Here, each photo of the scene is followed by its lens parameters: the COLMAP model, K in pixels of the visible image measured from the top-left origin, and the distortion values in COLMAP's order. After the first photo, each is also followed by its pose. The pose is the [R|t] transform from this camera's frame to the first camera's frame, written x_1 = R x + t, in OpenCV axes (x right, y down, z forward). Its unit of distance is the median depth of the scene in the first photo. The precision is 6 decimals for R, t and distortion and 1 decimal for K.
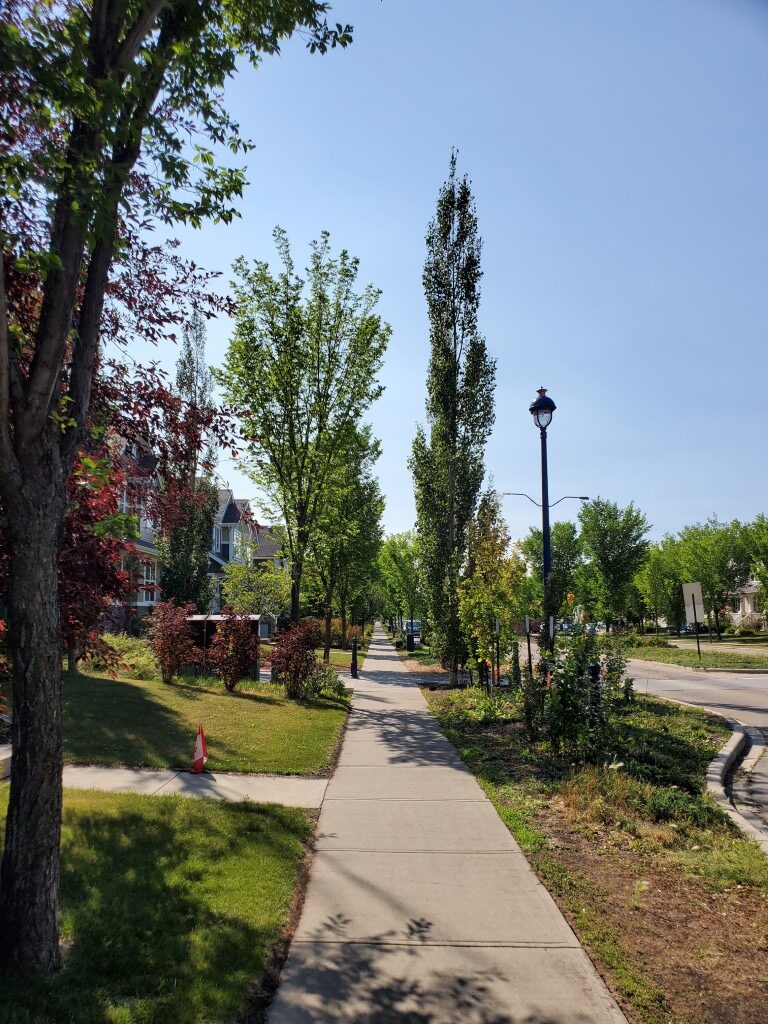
lens RADIAL K [[779.5, 0, 384.0], [0, 779.5, 512.0], [0, 0, 1]] dist [-0.000777, -0.000351]
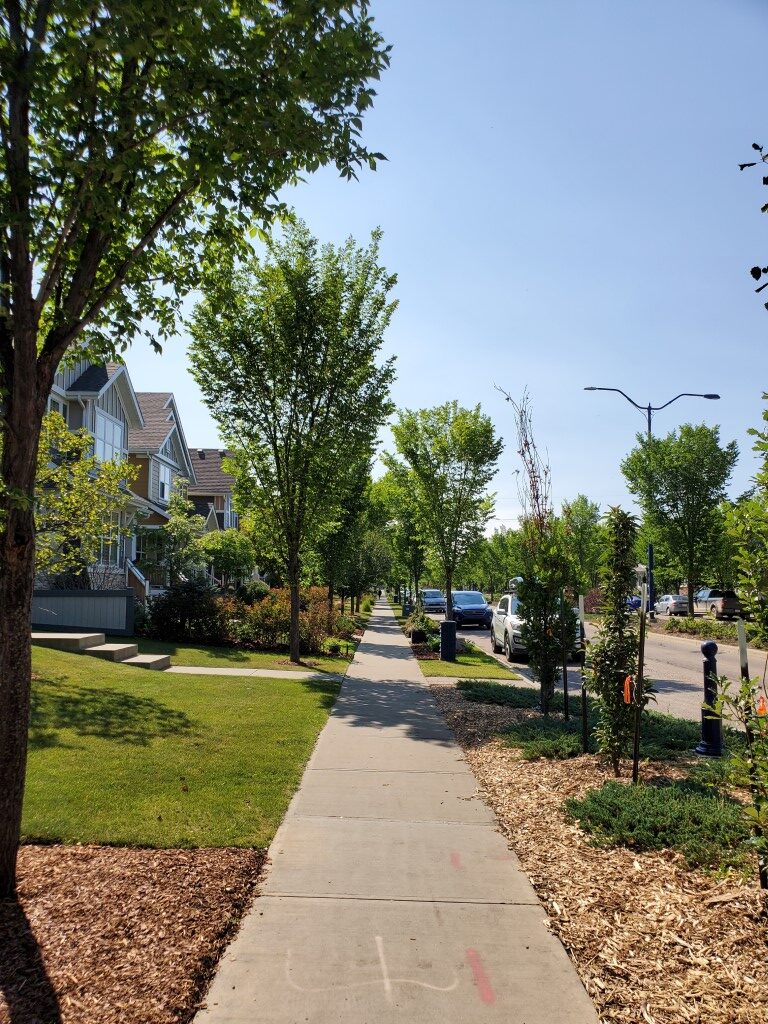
lens RADIAL K [[779.5, 0, 384.0], [0, 779.5, 512.0], [0, 0, 1]] dist [-0.000777, -0.000351]
pose [[0.999953, 0.007377, -0.006248, -0.001054], [-0.007114, 0.999133, 0.041010, 0.043695], [0.006545, -0.040963, 0.999139, 0.318623]]
